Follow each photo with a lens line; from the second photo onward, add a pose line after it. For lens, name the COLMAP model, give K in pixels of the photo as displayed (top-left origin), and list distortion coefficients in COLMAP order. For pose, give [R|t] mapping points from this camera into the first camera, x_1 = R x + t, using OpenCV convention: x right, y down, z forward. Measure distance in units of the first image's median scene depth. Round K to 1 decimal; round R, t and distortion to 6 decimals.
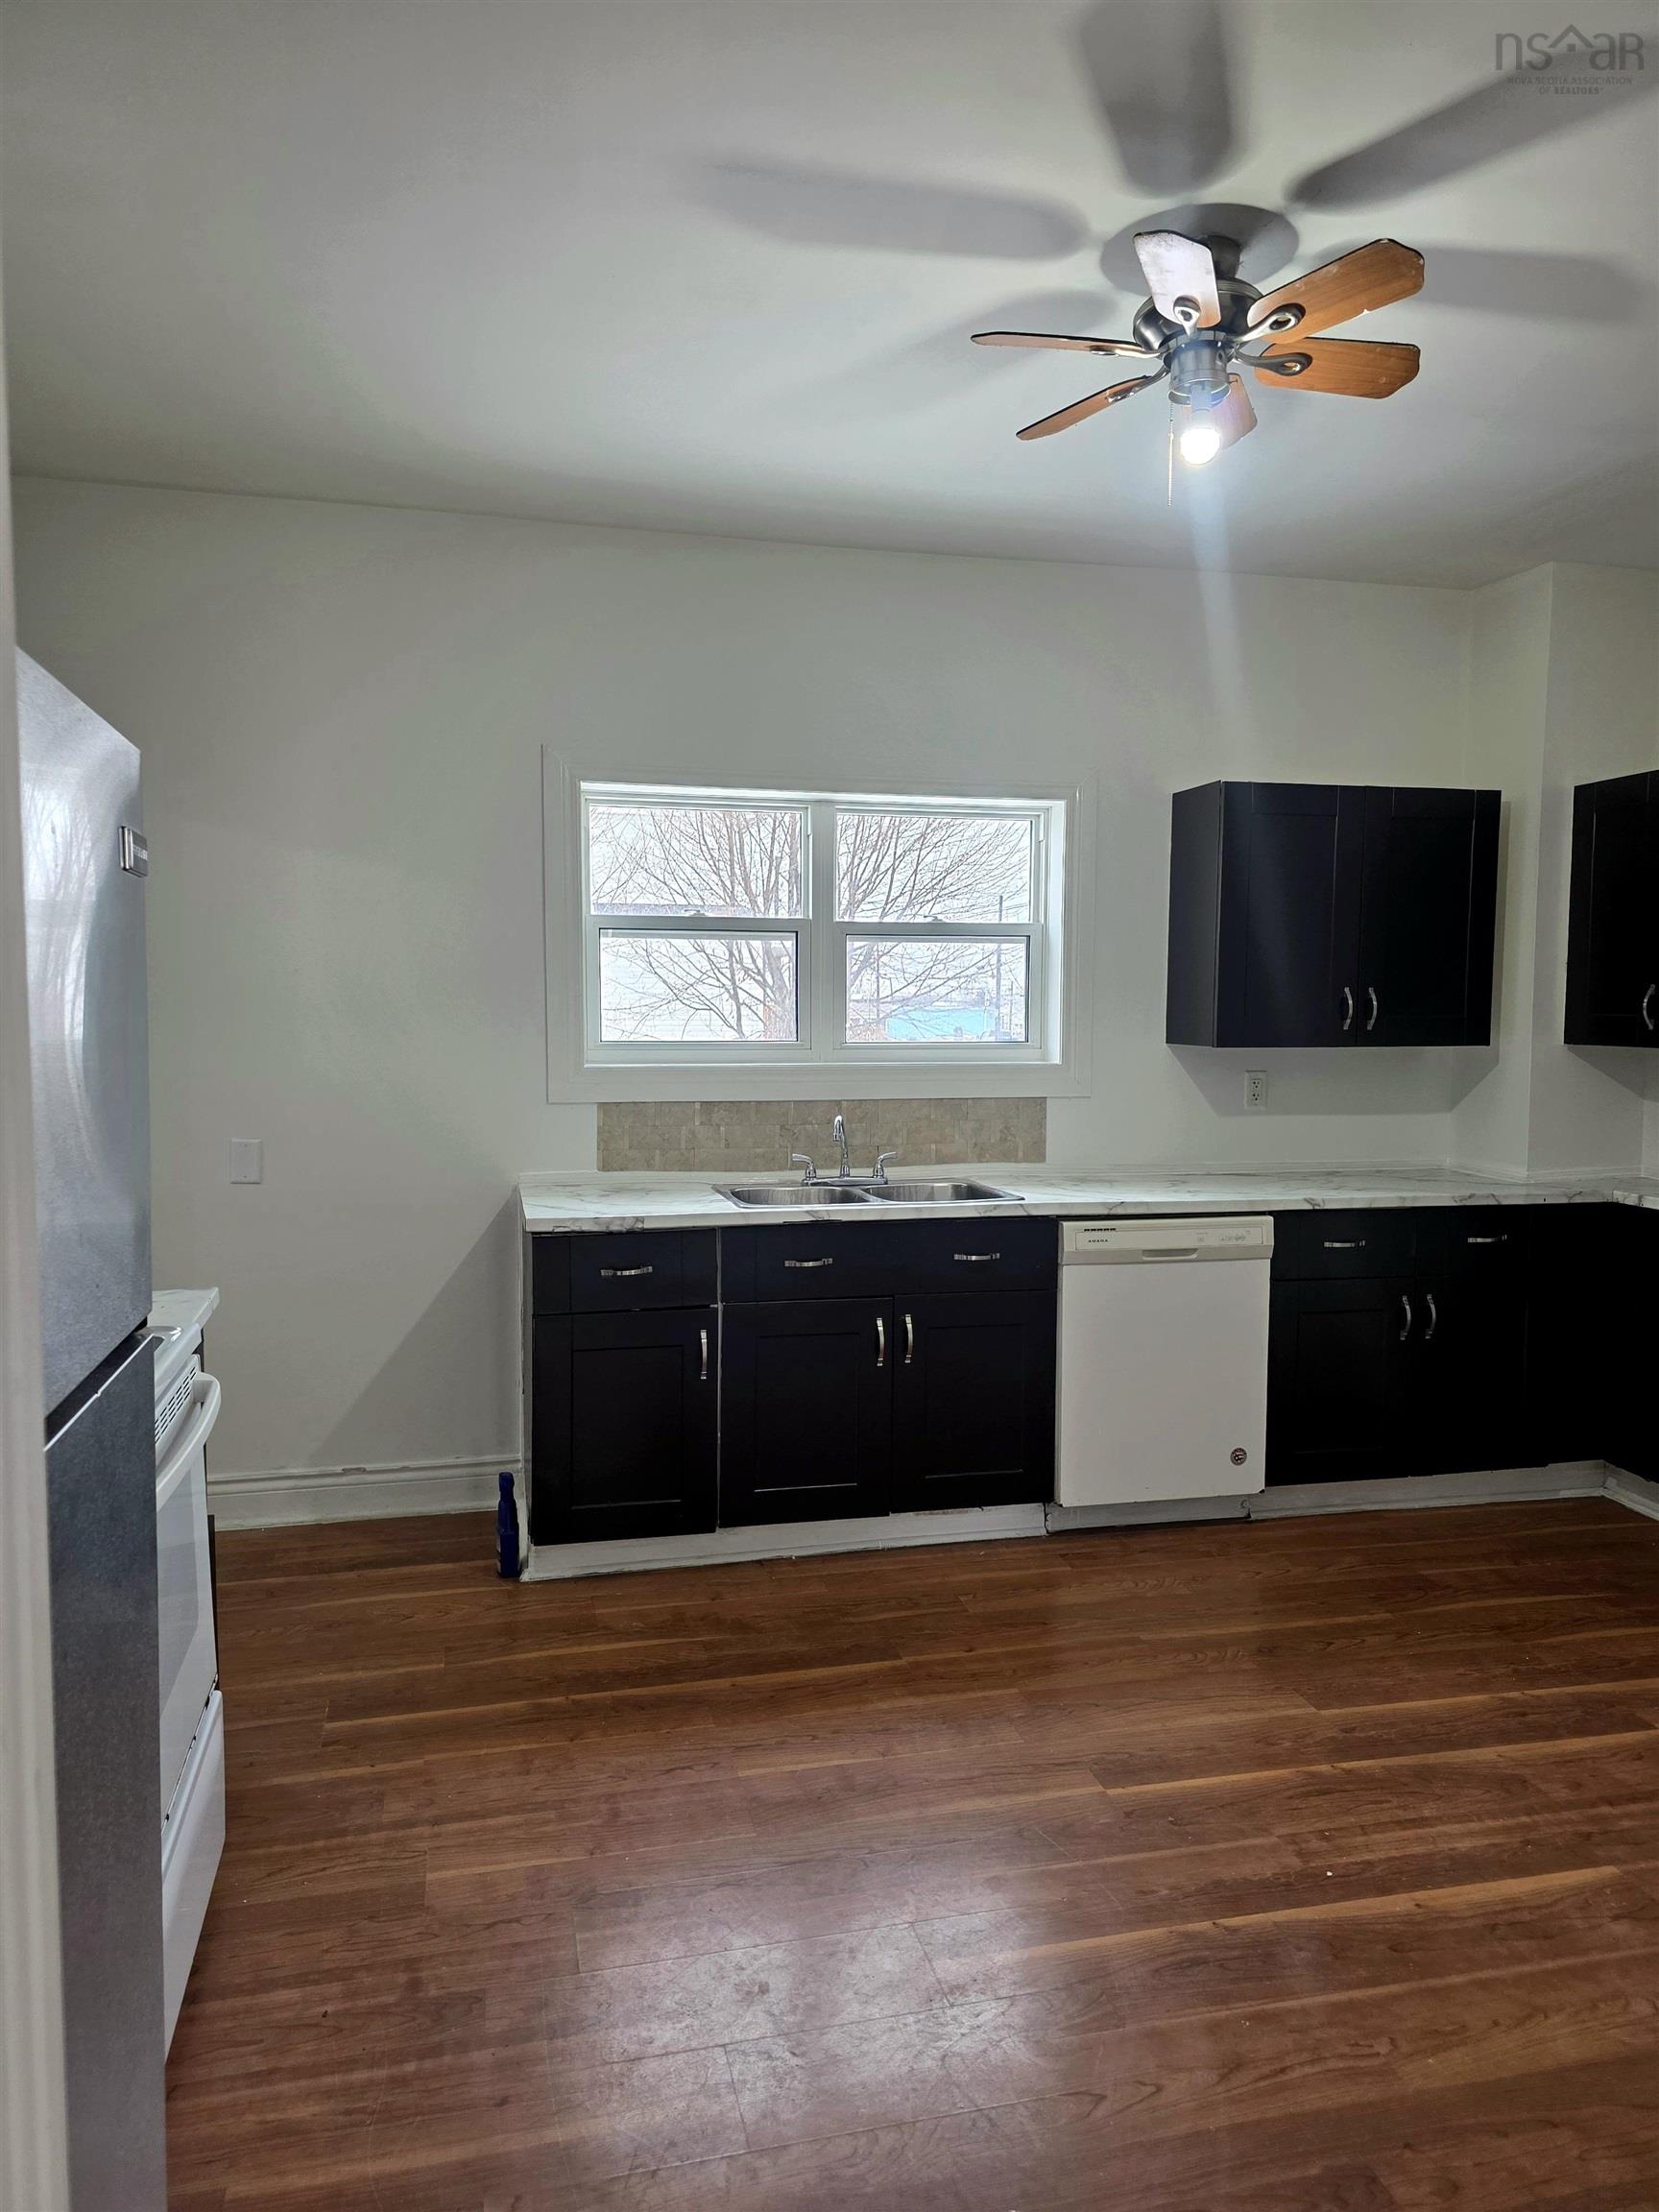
lens RADIAL K [[1497.8, 0, 799.5], [0, 1497.8, 1132.7], [0, 0, 1]] dist [0.021177, -0.006387]
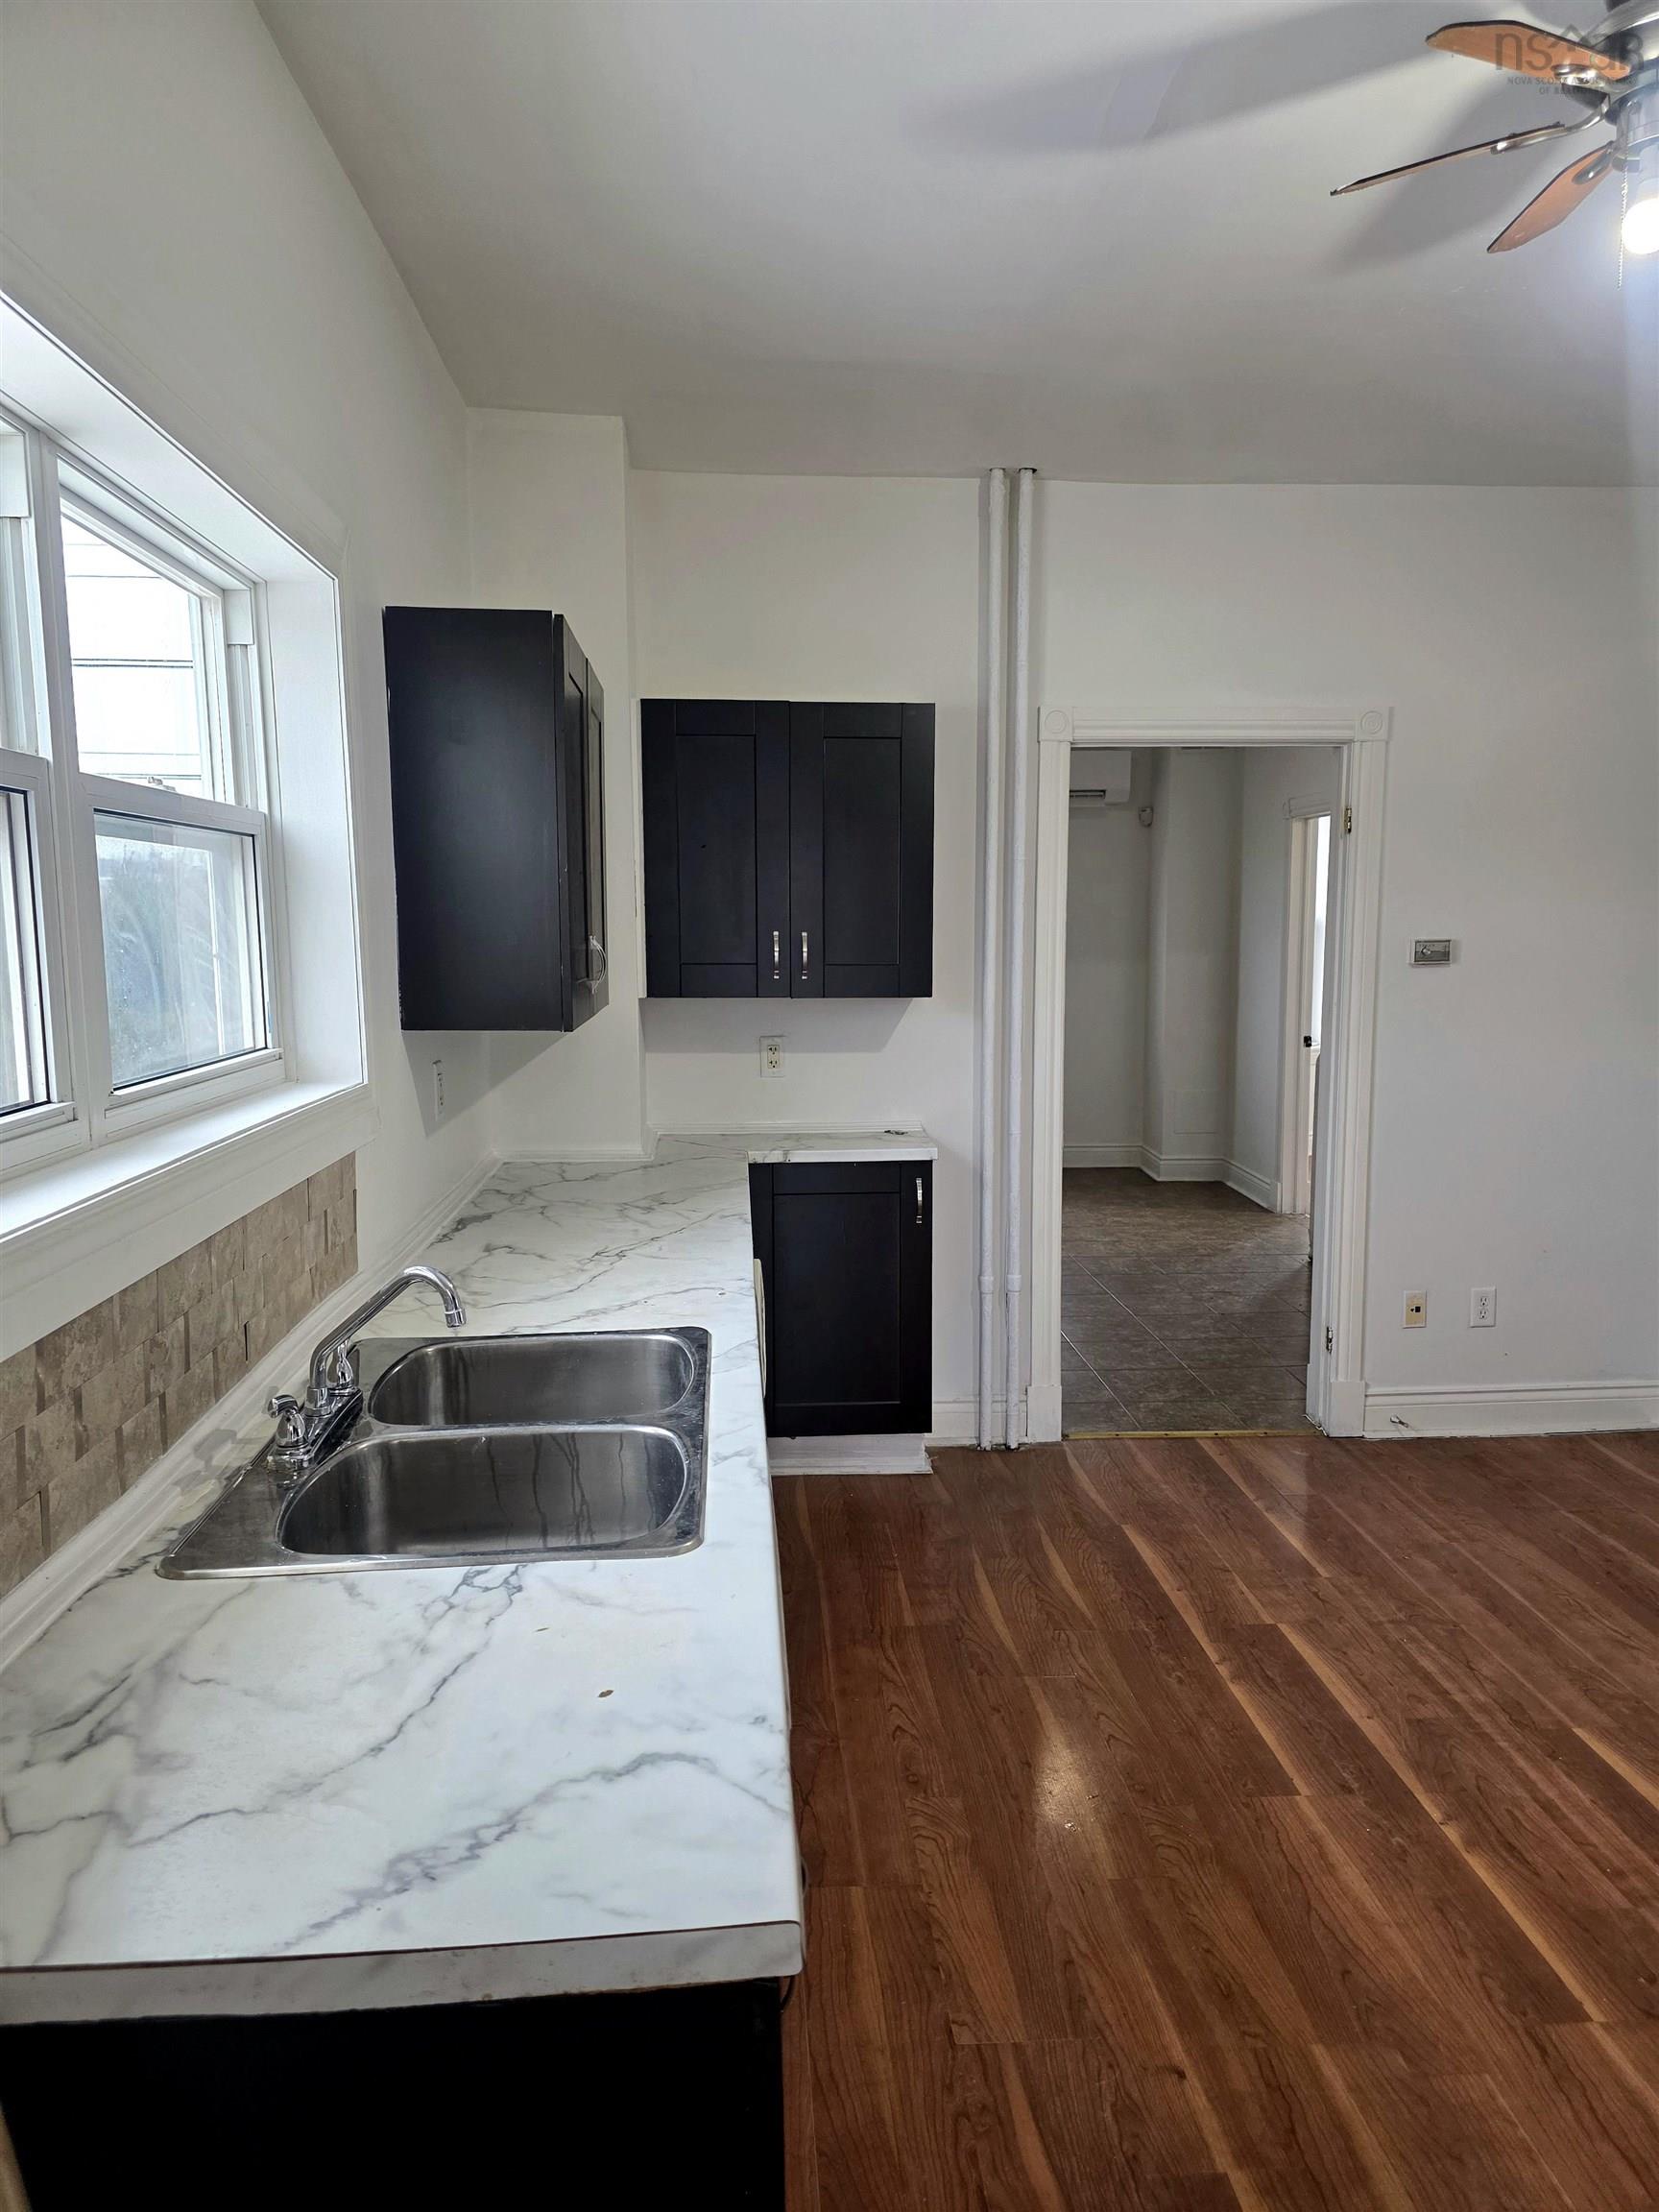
lens RADIAL K [[1497.8, 0, 799.5], [0, 1497.8, 1132.7], [0, 0, 1]] dist [0.021177, -0.006387]
pose [[0.152613, -0.145100, 0.977576, -0.517289], [0.090245, 0.987077, 0.132421, -0.135654], [-0.984157, 0.068013, 0.163735, 1.203342]]
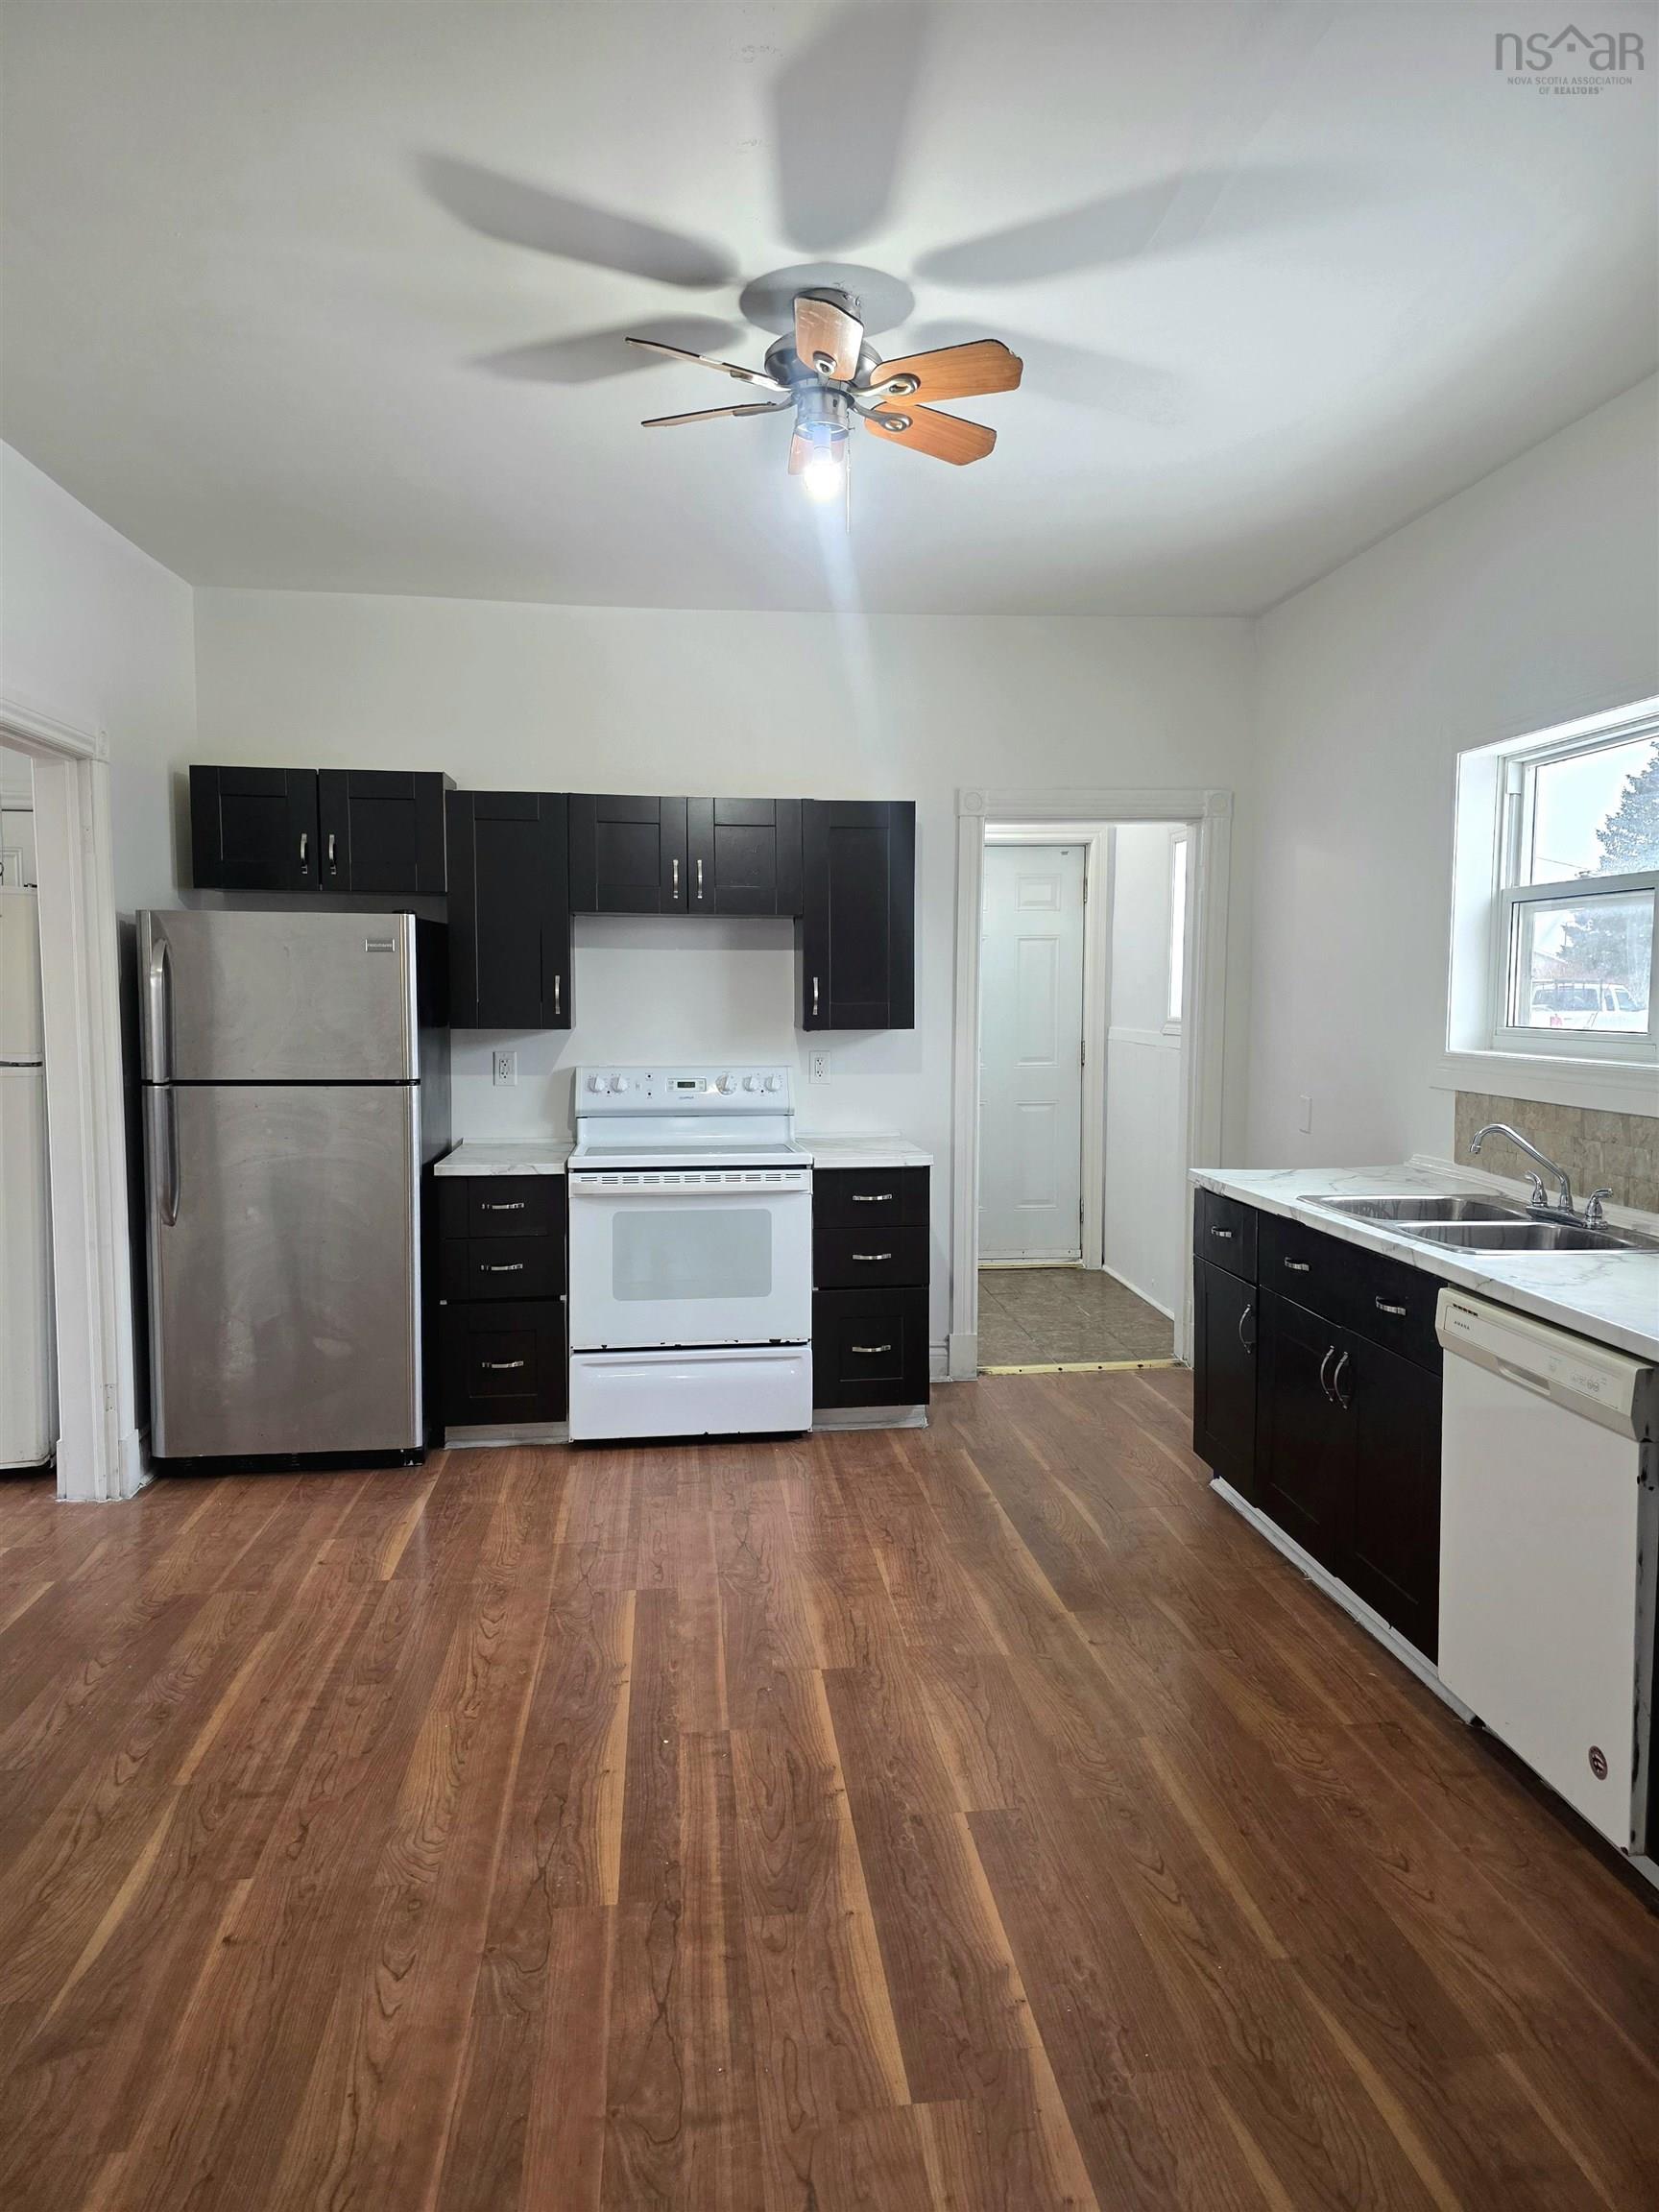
lens RADIAL K [[1442.1, 0, 829.5], [0, 1442.1, 1106.0], [0, 0, 1]] dist [0.079562, -0.082978]
pose [[-0.105738, 0.083262, -0.990902, 1.231816], [-0.088051, 0.991790, 0.092733, -0.090129], [0.990488, 0.097055, -0.097538, 1.042962]]
